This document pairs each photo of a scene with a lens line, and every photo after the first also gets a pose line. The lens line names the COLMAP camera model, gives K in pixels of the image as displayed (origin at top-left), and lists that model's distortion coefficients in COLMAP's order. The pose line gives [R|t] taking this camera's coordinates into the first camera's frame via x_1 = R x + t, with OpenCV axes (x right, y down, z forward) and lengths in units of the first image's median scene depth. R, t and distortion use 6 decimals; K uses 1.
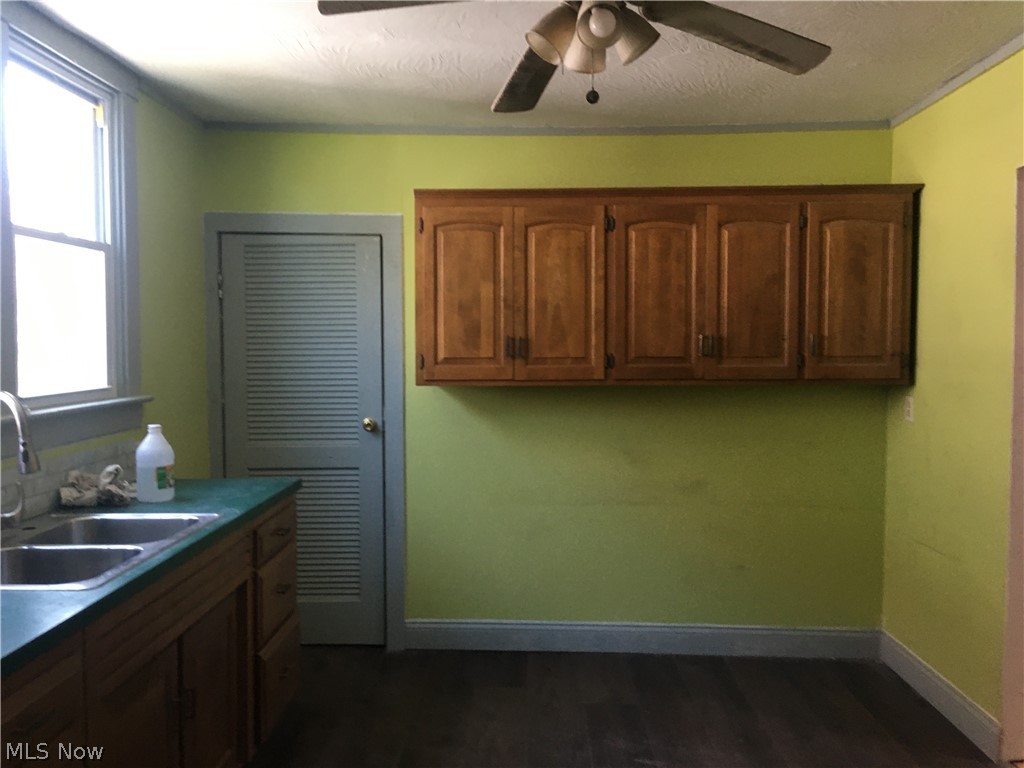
lens RADIAL K [[900.3, 0, 512.0], [0, 900.3, 384.0], [0, 0, 1]] dist [0.107186, -0.178294]
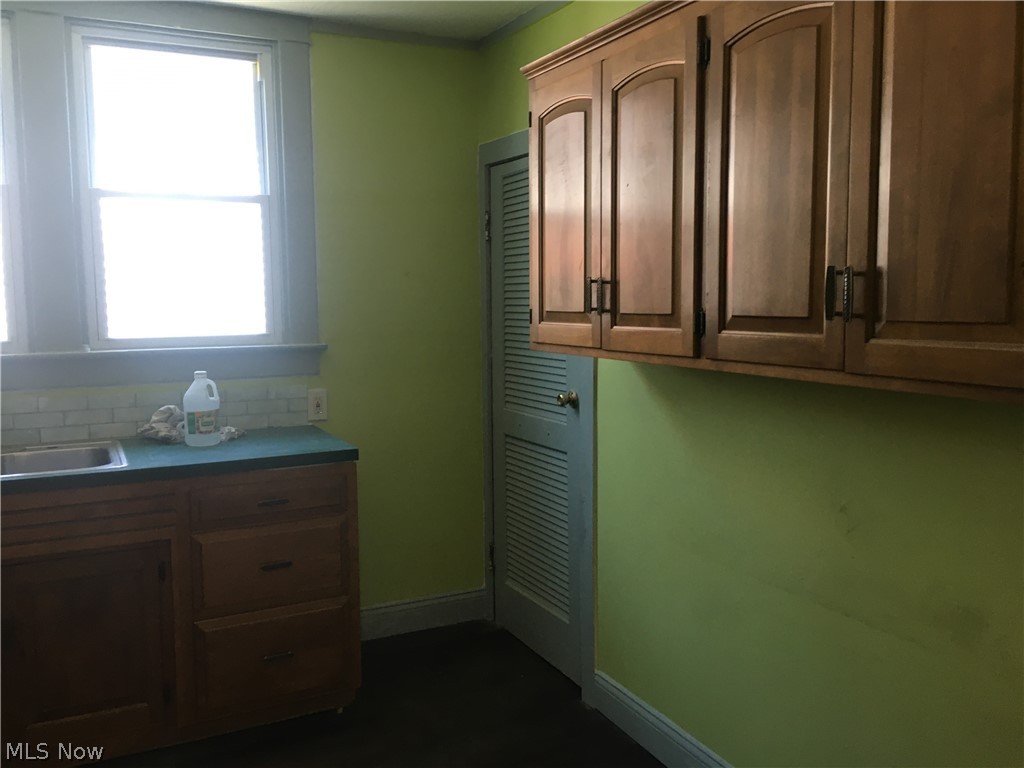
lens RADIAL K [[900.3, 0, 512.0], [0, 900.3, 384.0], [0, 0, 1]] dist [0.107186, -0.178294]
pose [[0.442123, 0.088971, -0.892531, 0.529346], [-0.035636, 0.996025, 0.081635, -0.028819], [0.896246, -0.004287, 0.443536, 0.670374]]
